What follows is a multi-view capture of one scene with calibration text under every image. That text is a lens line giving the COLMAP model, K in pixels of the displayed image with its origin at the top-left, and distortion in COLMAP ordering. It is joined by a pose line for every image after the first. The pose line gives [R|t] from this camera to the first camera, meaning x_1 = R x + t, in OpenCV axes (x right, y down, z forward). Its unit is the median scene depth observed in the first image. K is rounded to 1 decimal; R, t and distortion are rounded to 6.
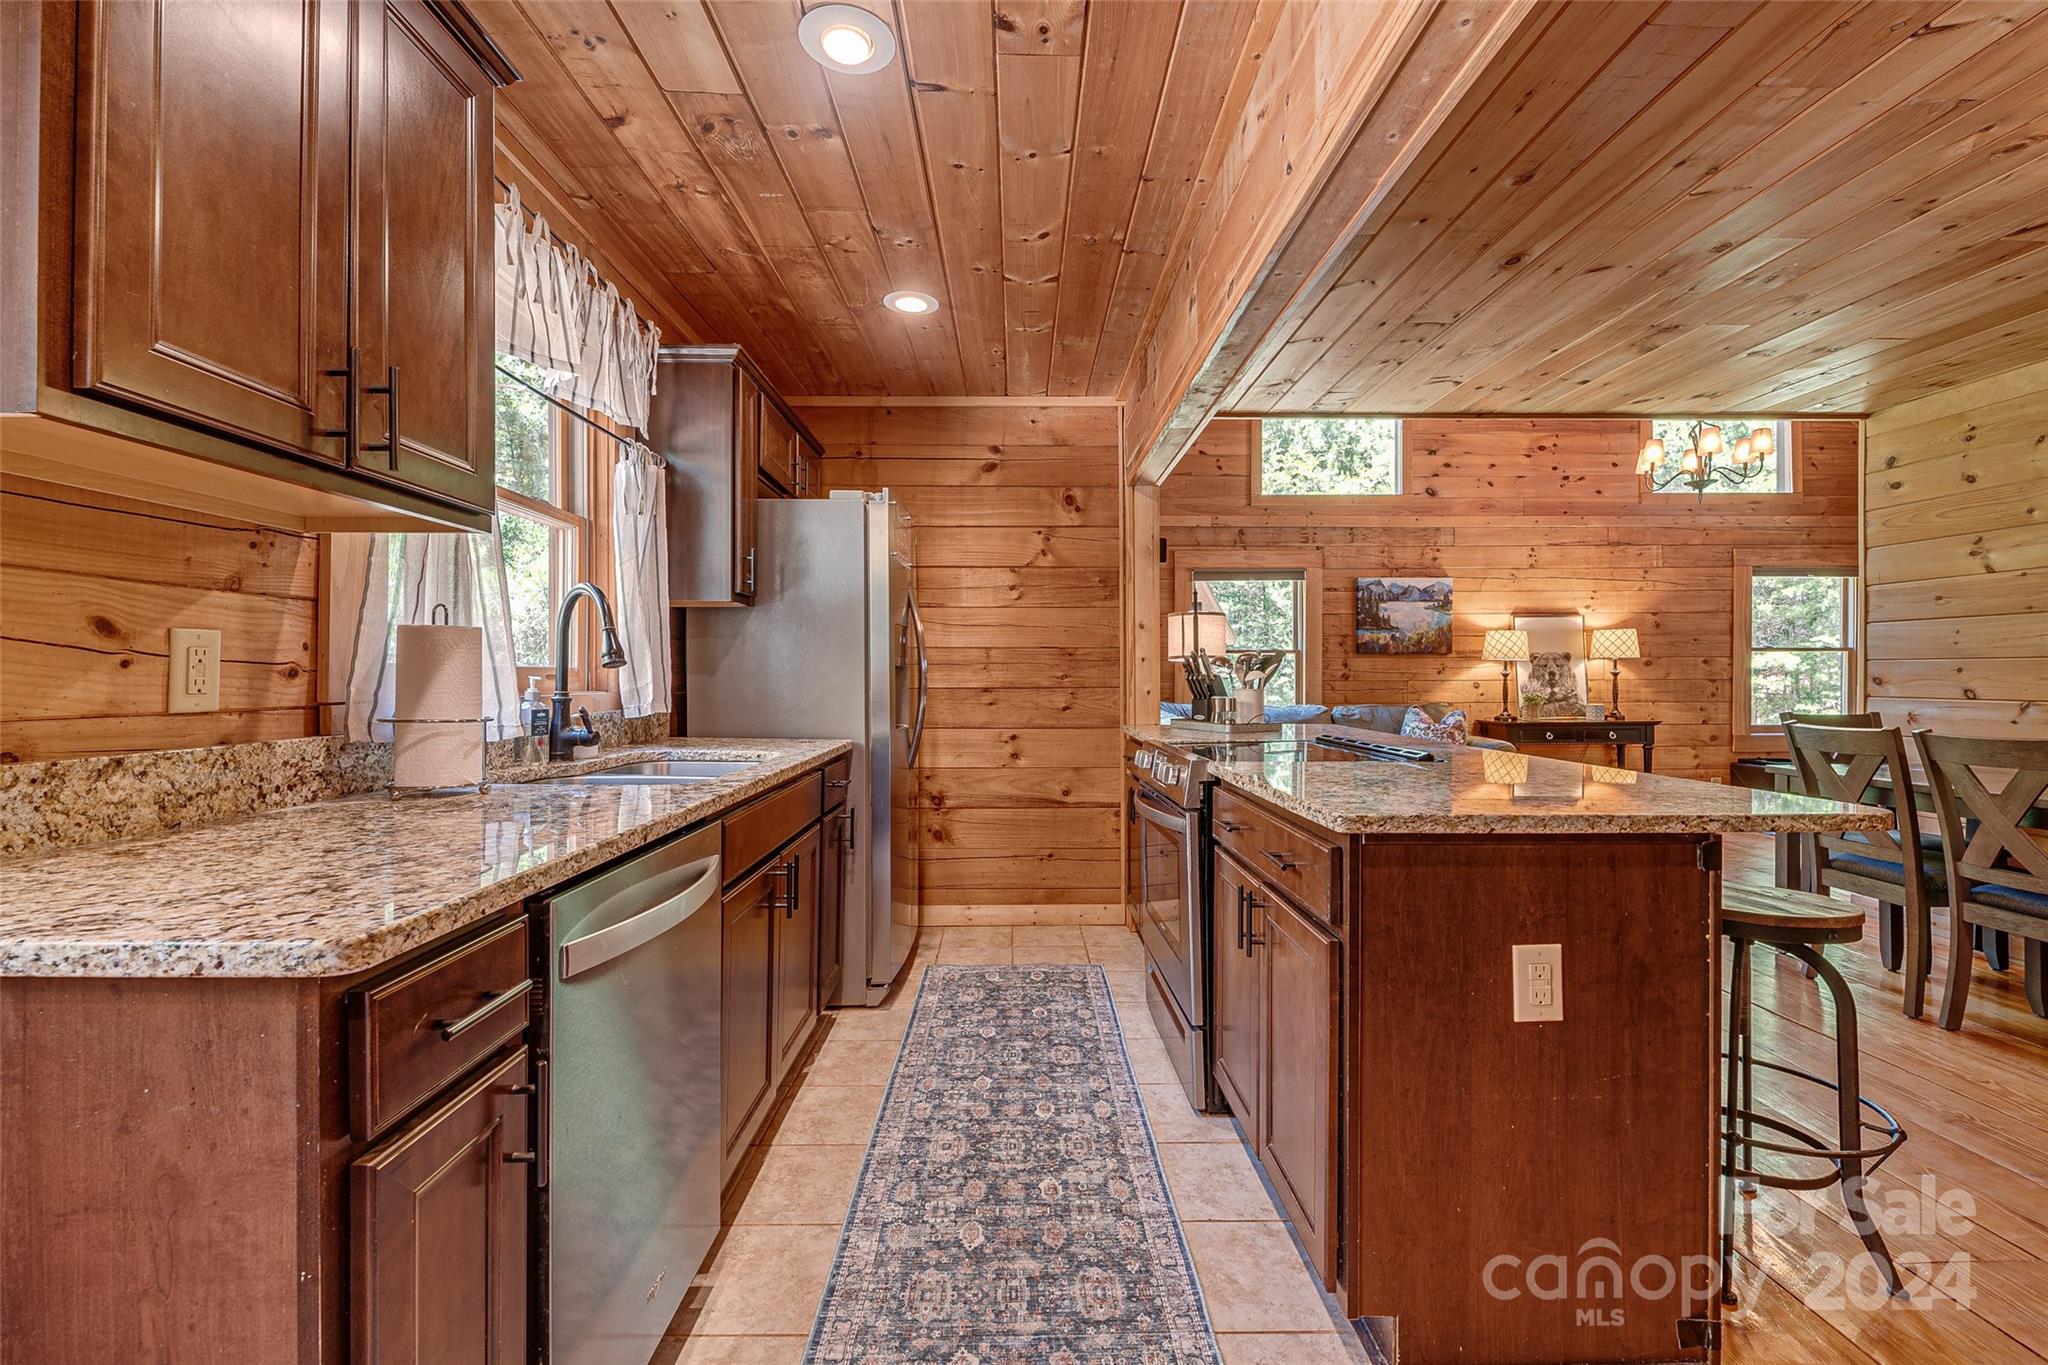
lens RADIAL K [[874.1, 0, 1029.8], [0, 874.1, 678.0], [0, 0, 1]] dist [0.020033, -0.011208]
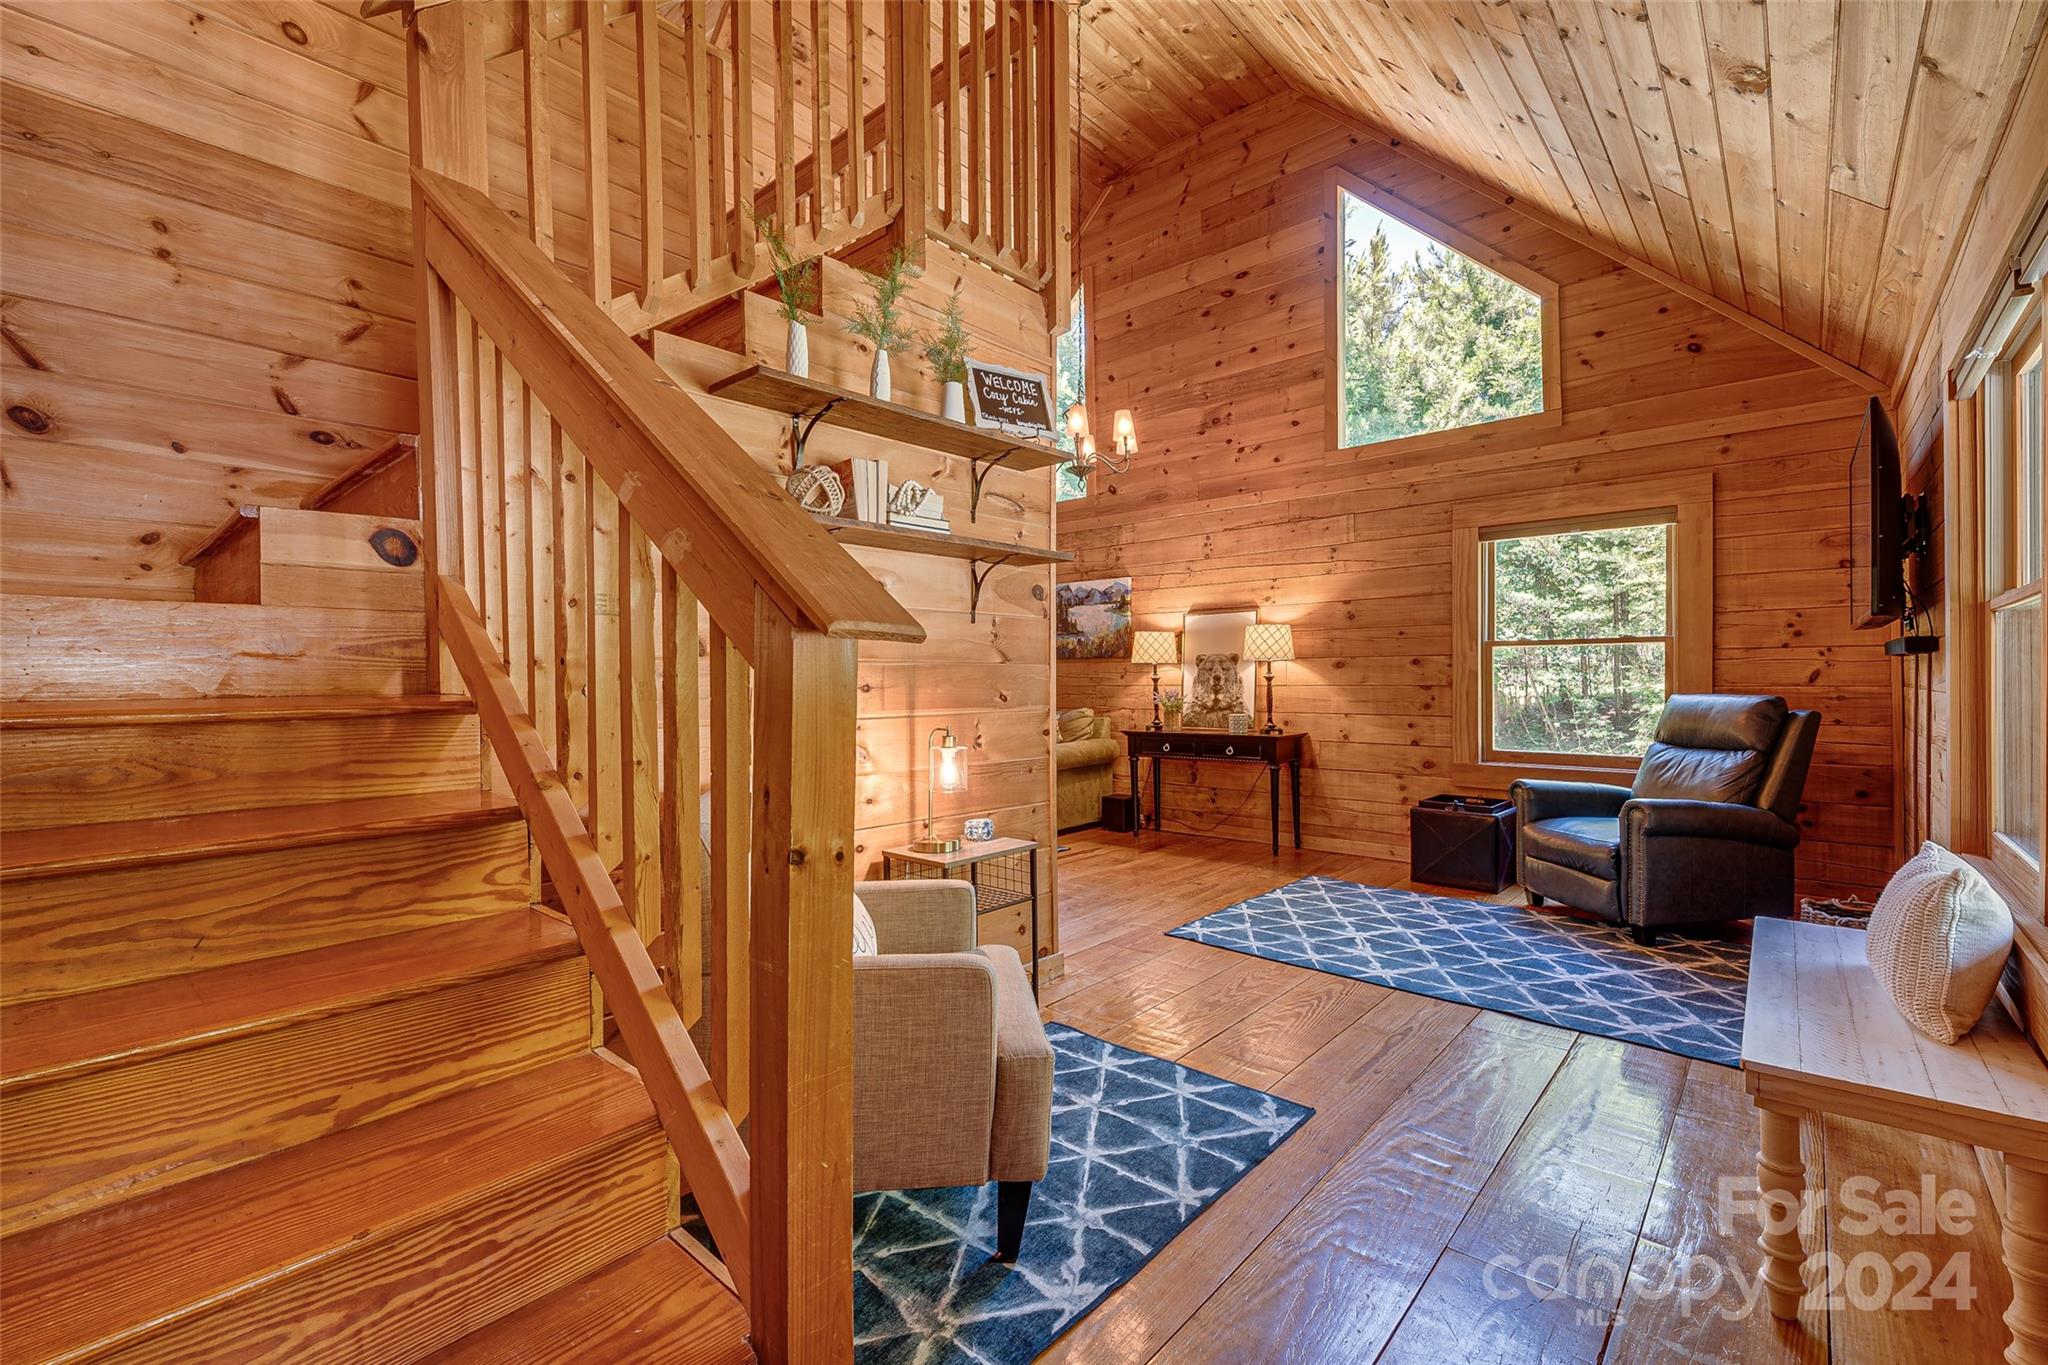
lens RADIAL K [[874.1, 0, 1029.8], [0, 874.1, 678.0], [0, 0, 1]] dist [0.020033, -0.011208]
pose [[0.731620, -0.000578, -0.681712, 1.049484], [0.000559, 1.000000, -0.000247, -0.005032], [0.681712, -0.000200, 0.731620, 0.236260]]
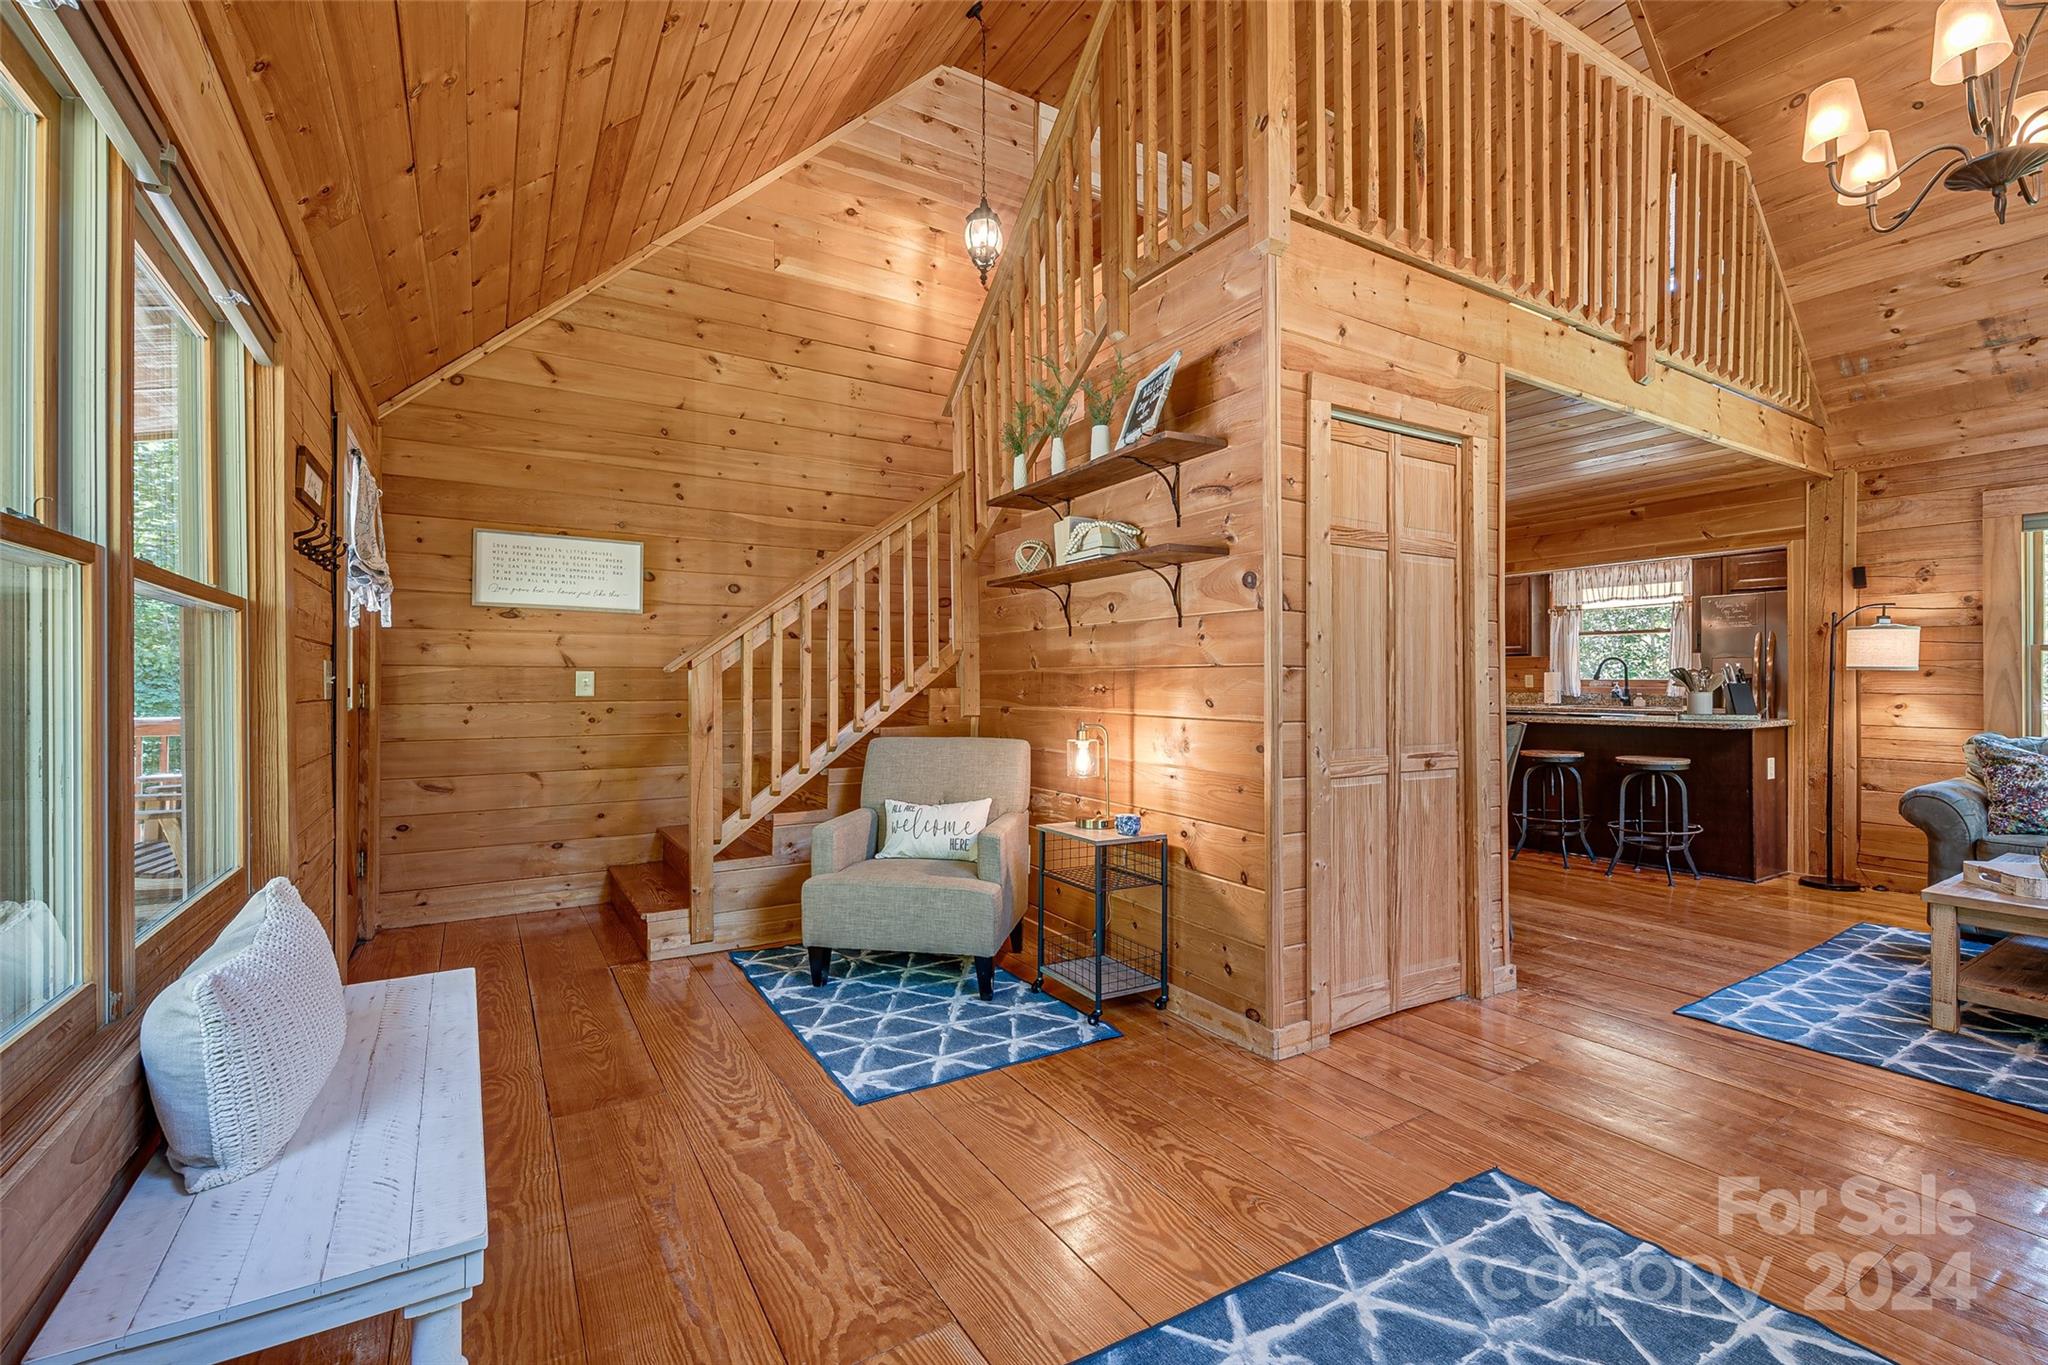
lens RADIAL K [[880.6, 0, 1029.3], [0, 880.6, 673.5], [0, 0, 1]] dist [0.018124, -0.009808]
pose [[-0.864862, -0.001058, -0.502008, 1.017354], [0.001172, 0.999991, -0.004126, -0.007733], [0.502008, -0.004157, -0.864853, 0.876745]]
